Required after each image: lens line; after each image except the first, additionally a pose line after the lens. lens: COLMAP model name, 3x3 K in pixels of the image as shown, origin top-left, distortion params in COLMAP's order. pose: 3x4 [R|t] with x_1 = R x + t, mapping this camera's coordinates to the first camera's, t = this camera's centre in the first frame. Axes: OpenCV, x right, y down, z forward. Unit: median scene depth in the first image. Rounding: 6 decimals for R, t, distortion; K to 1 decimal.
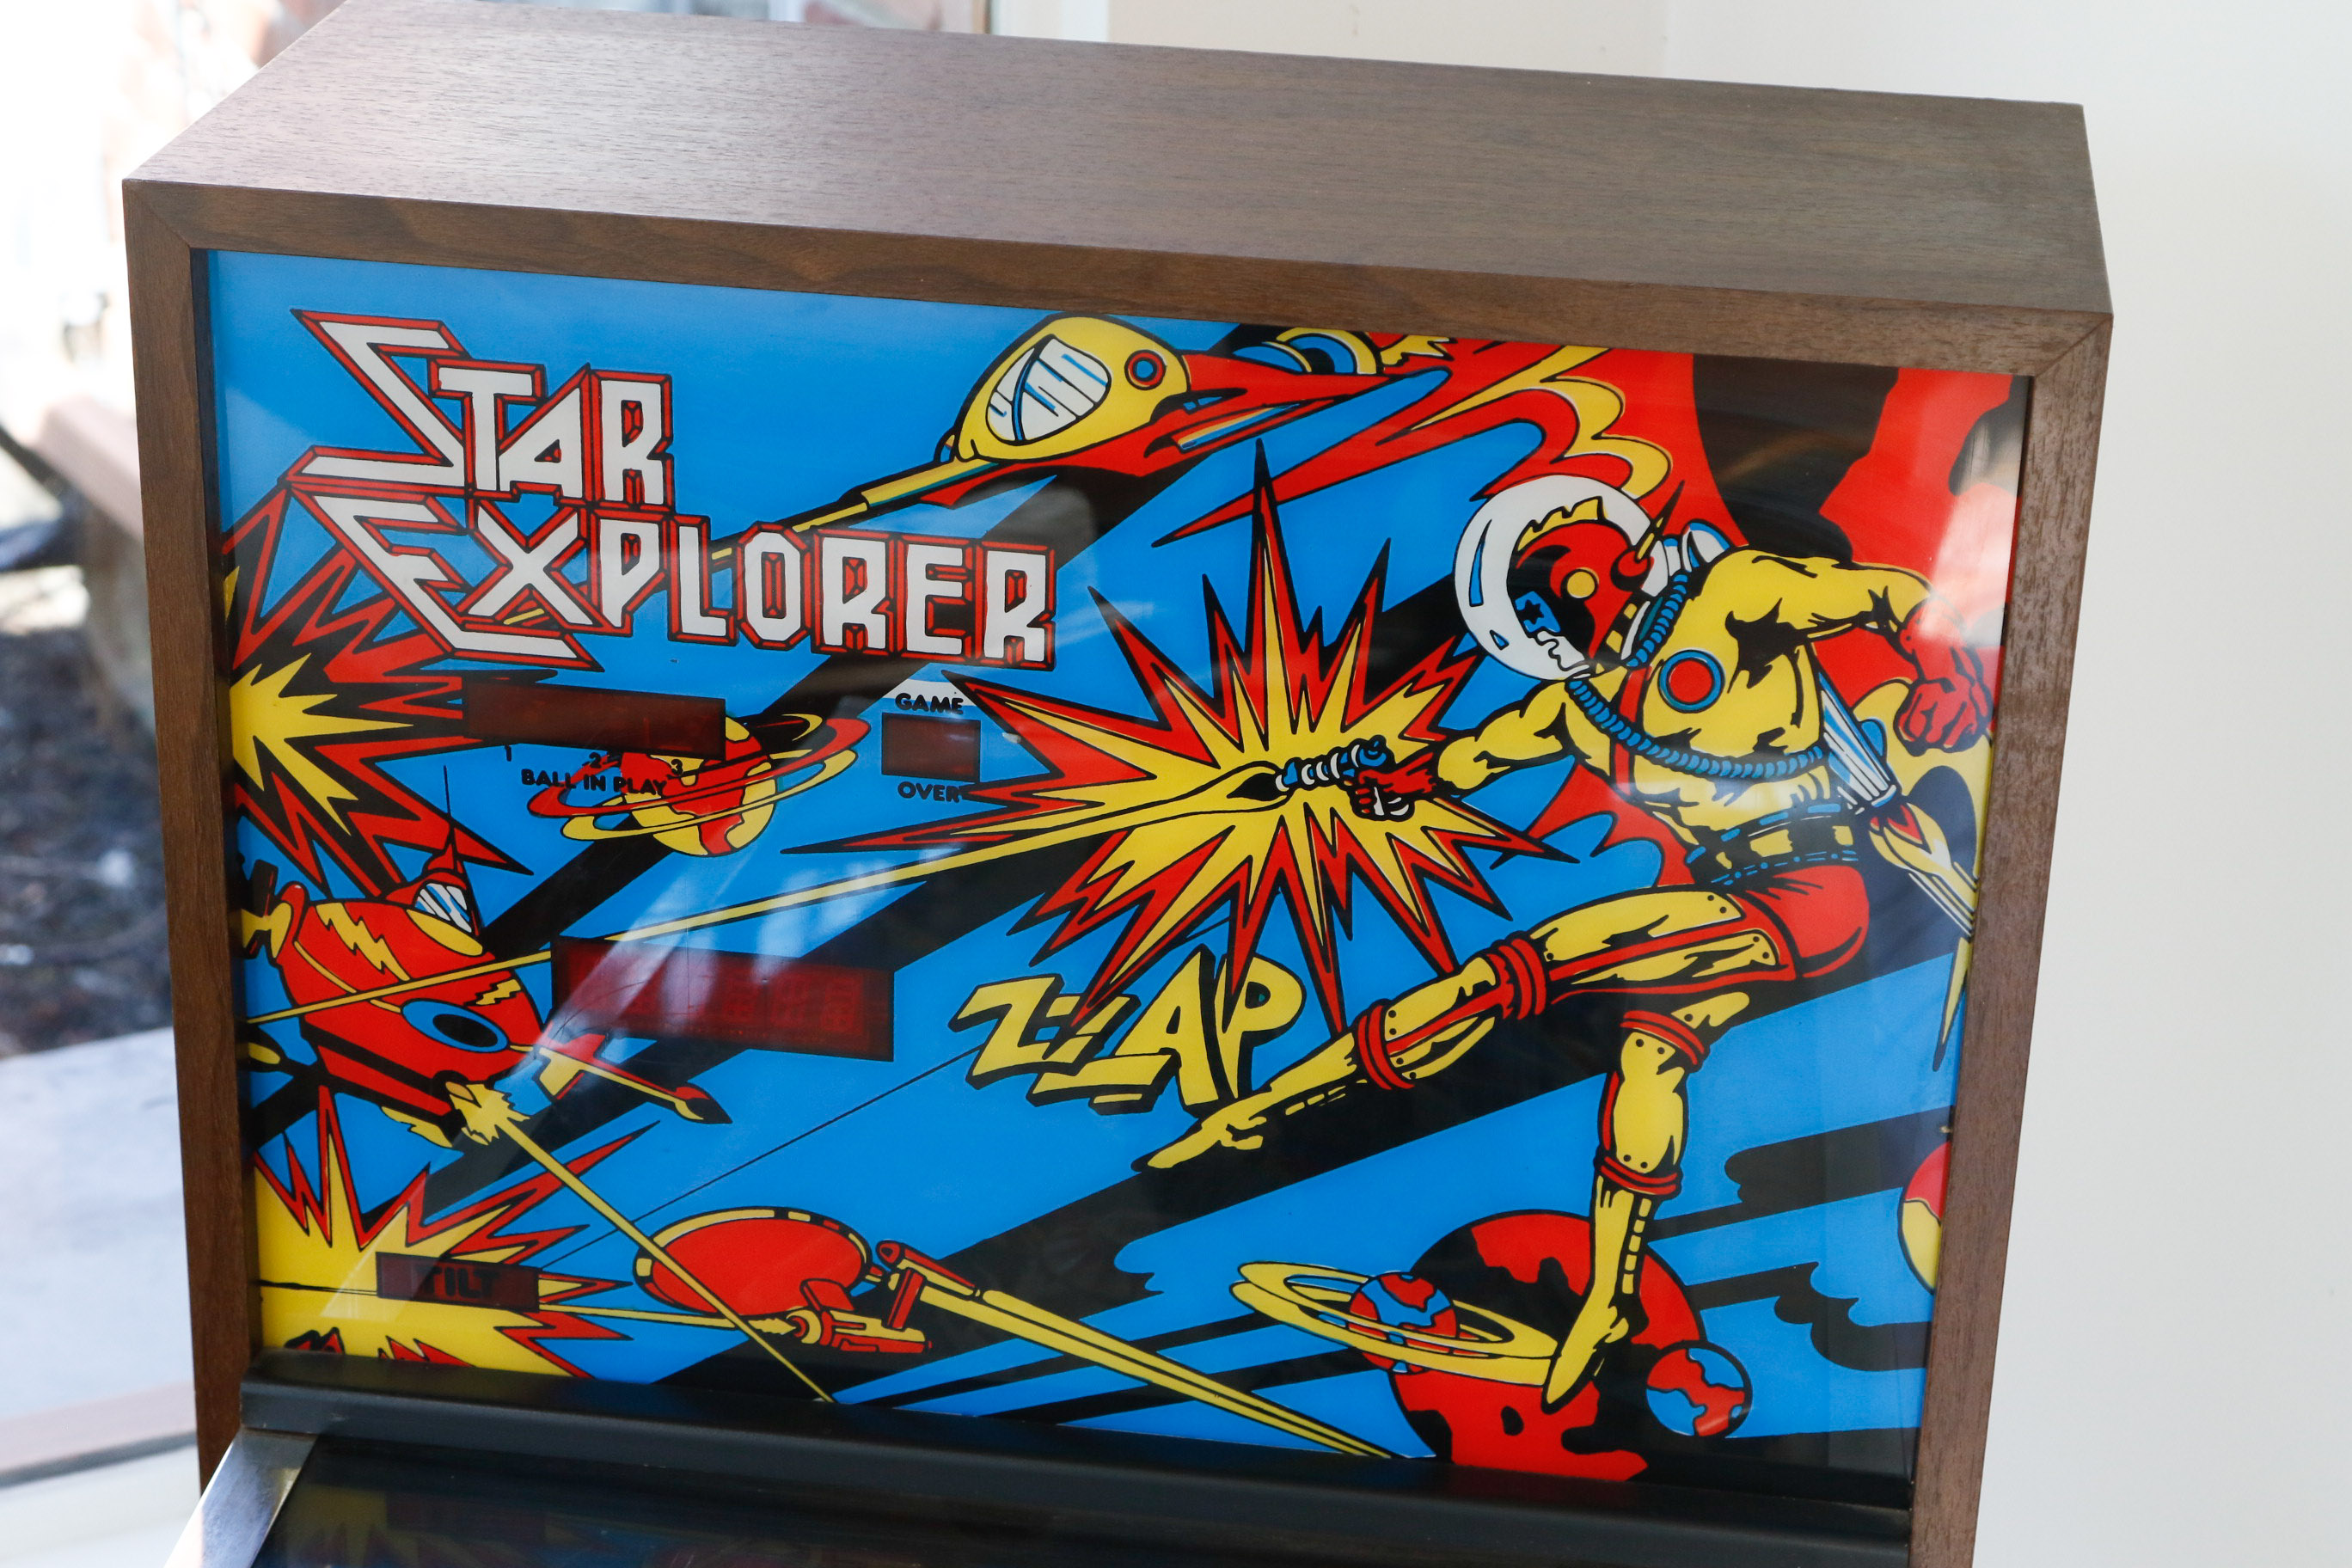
lens RADIAL K [[4893.2, 0, 1159.7], [0, 4893.2, 797.9], [0, 0, 1]] dist [0.083104, 0.000000]
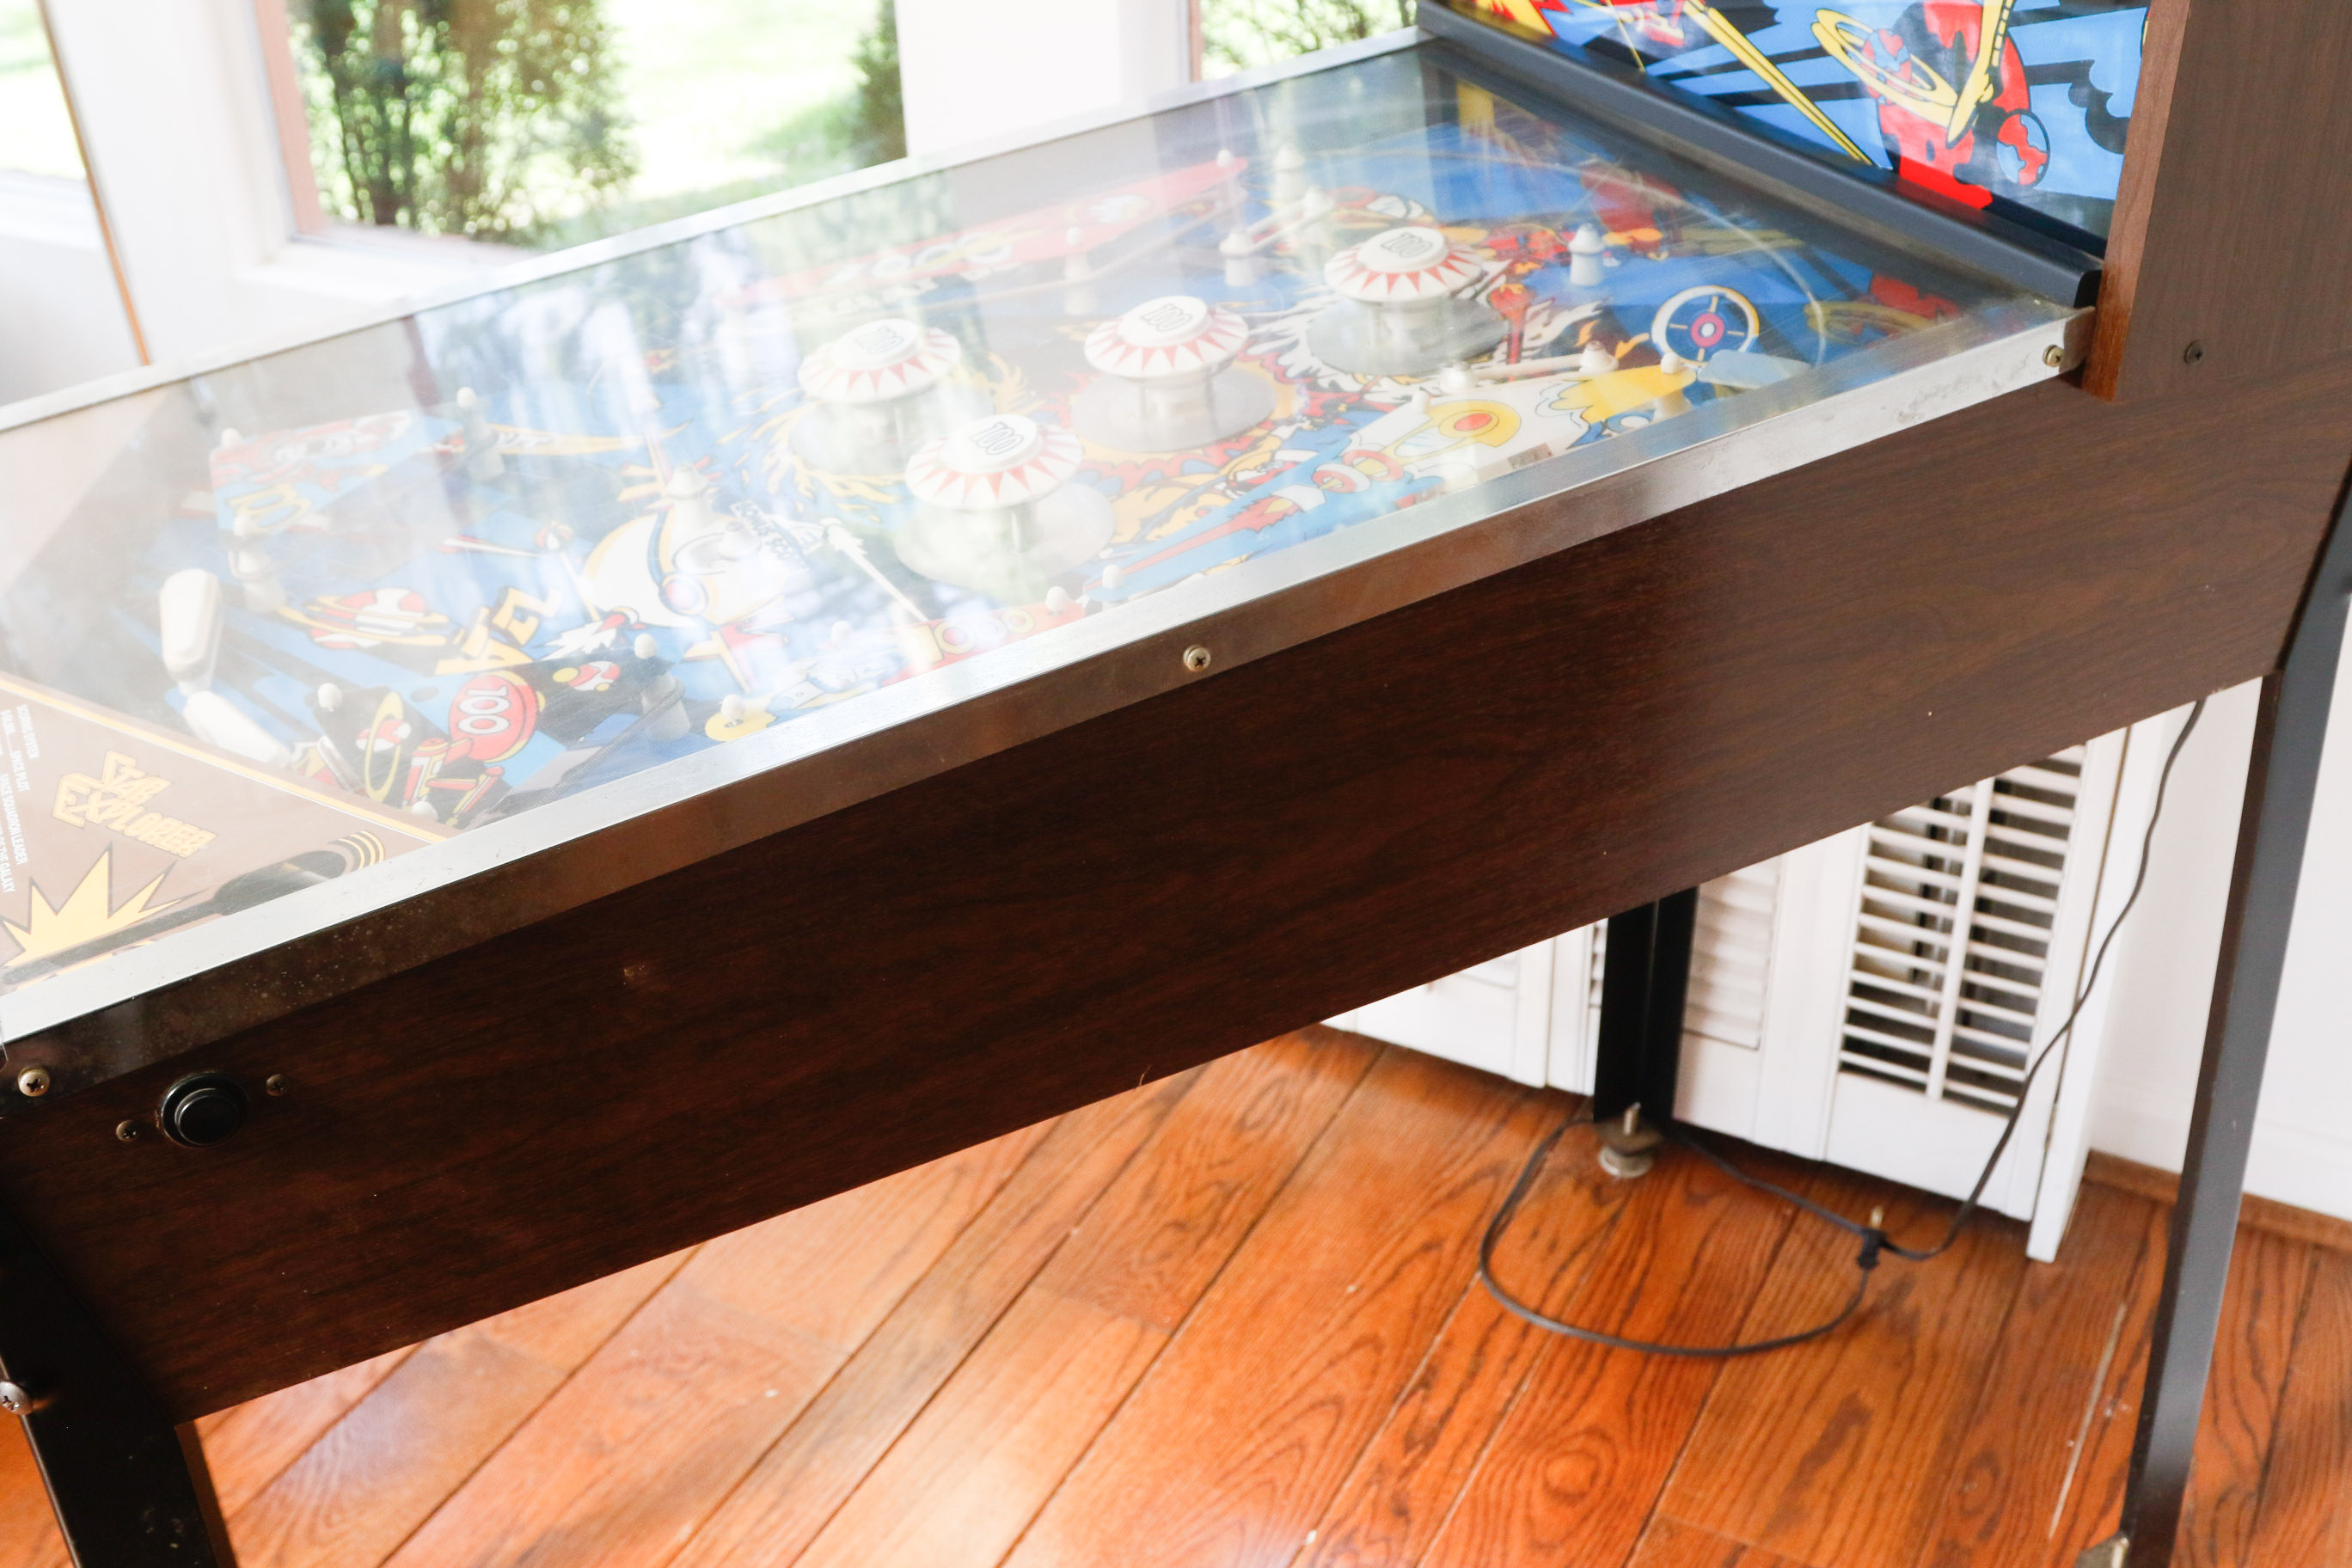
lens RADIAL K [[2521.1, 0, 1204.4], [0, 2521.1, 814.9], [0, 0, 1]] dist [-0.116853, 0.000000]
pose [[0.597482, 0.399787, -0.695116, 0.563007], [-0.291956, 0.915813, 0.275769, 0.174911], [0.746845, 0.038176, 0.663901, 0.356578]]
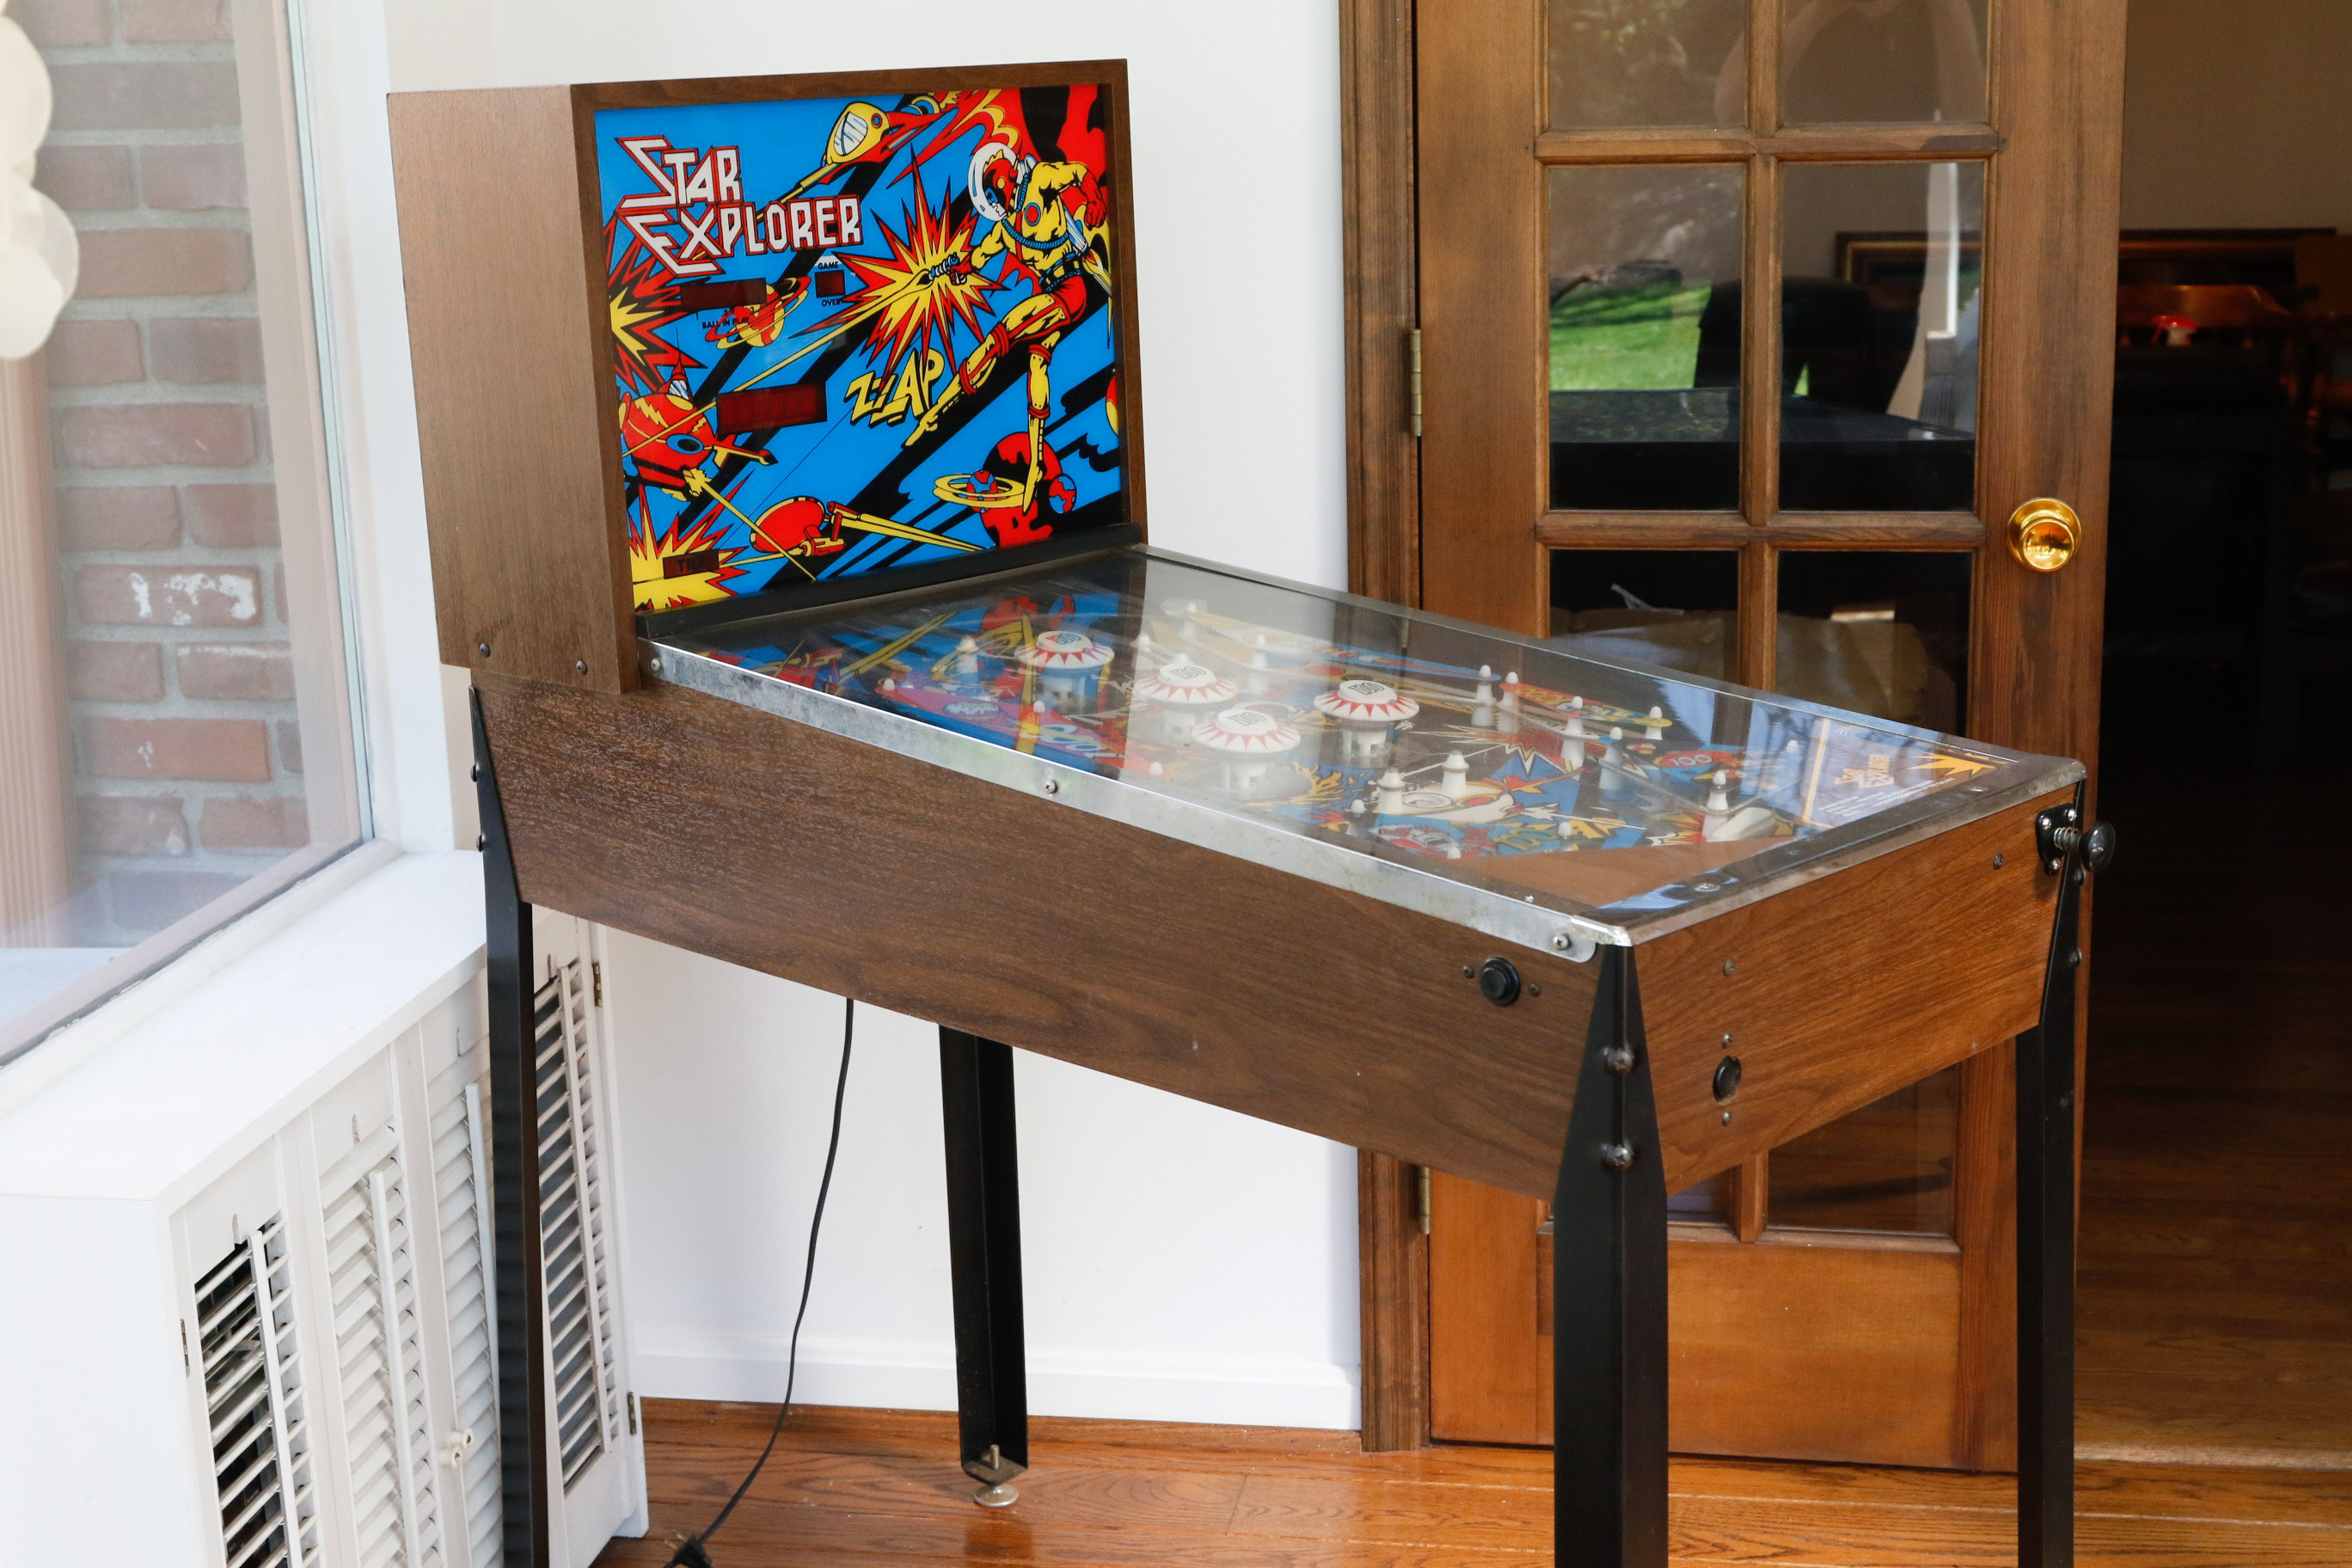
lens RADIAL K [[3260.0, 0, 1167.6], [0, 3260.0, 802.9], [0, 0, 1]] dist [-0.046474, 0.000000]
pose [[0.582907, -0.234869, 0.777853, -1.340172], [0.367990, 0.929817, 0.004989, 0.300806], [-0.724433, 0.283334, 0.628426, -0.134515]]
